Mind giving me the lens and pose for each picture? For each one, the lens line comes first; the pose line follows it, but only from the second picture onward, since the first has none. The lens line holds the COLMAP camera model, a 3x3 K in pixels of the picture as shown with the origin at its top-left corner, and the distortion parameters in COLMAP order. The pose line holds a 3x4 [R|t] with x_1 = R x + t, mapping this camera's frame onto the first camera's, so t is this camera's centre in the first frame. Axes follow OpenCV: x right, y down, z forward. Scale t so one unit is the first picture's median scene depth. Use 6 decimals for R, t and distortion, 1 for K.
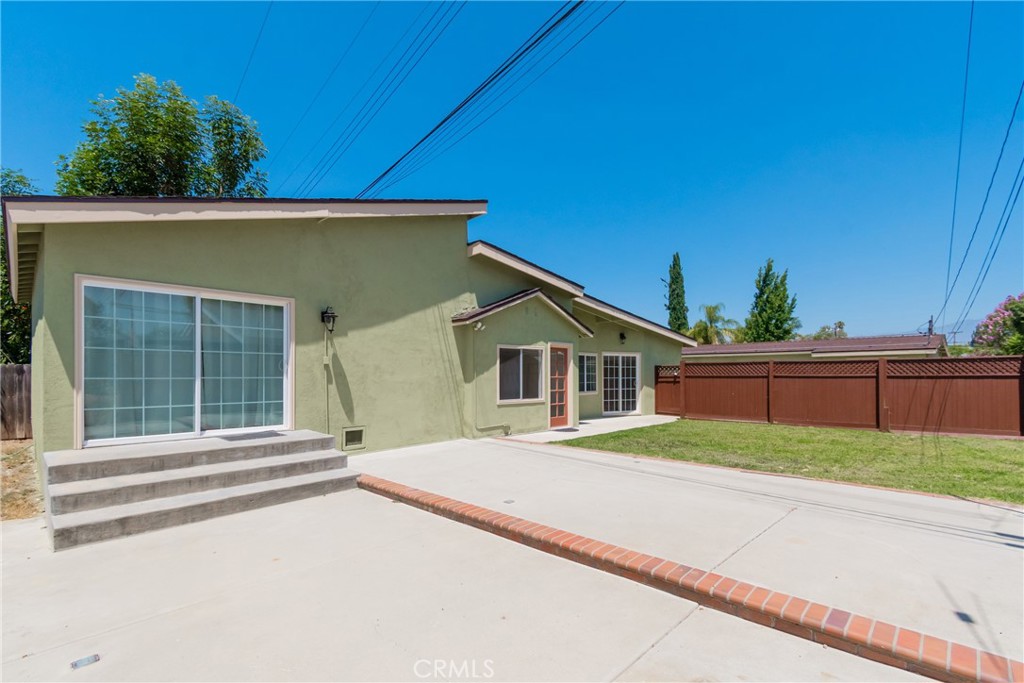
lens RADIAL K [[462.4, 0, 509.9], [0, 462.4, 376.5], [0, 0, 1]] dist [-0.000747, -0.000084]
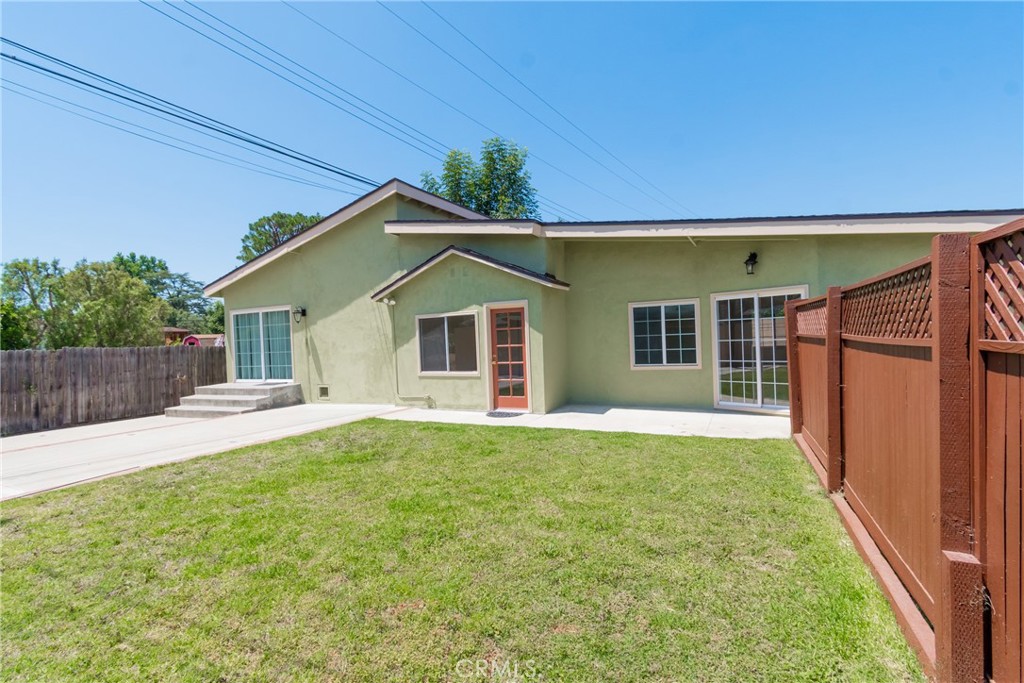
lens RADIAL K [[466.5, 0, 512.0], [0, 466.5, 341.5], [0, 0, 1]] dist [-0.000469, -0.000021]
pose [[0.304985, -0.004403, -0.952347, 1.015724], [0.035884, 0.999332, 0.006872, -0.013352], [0.951681, -0.036270, 0.304939, 0.906886]]
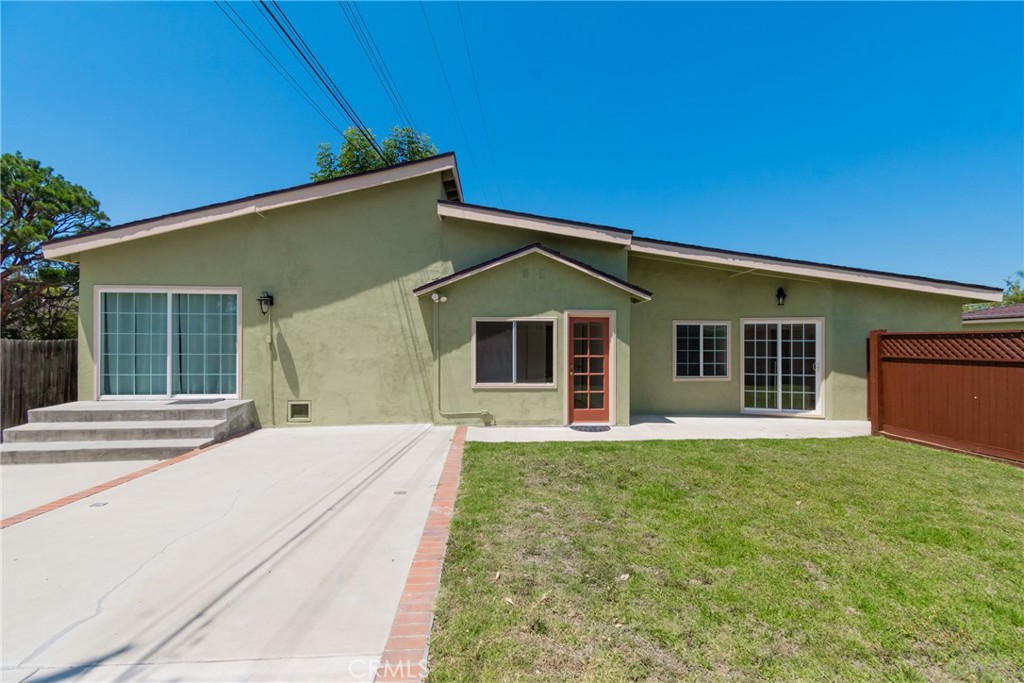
lens RADIAL K [[445.6, 0, 512.0], [0, 445.6, 341.5], [0, 0, 1]] dist [0.000830, -0.000058]
pose [[0.748049, 0.001725, -0.663641, 0.582387], [-0.006802, 0.999964, -0.005069, -0.021770], [0.663609, 0.008306, 0.748034, 0.444872]]
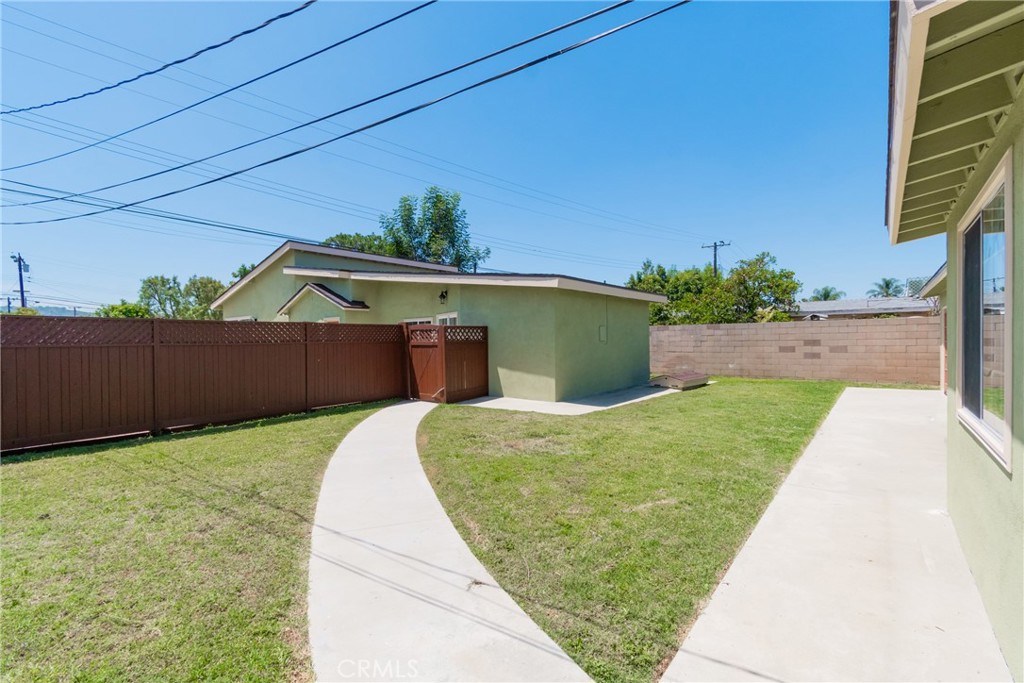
lens RADIAL K [[445.6, 0, 512.0], [0, 445.6, 341.5], [0, 0, 1]] dist [0.000830, -0.000058]
pose [[0.124479, 0.002030, -0.992220, 1.650043], [0.017163, 0.999844, 0.004199, -0.004331], [0.992074, -0.017552, 0.124425, 1.581976]]
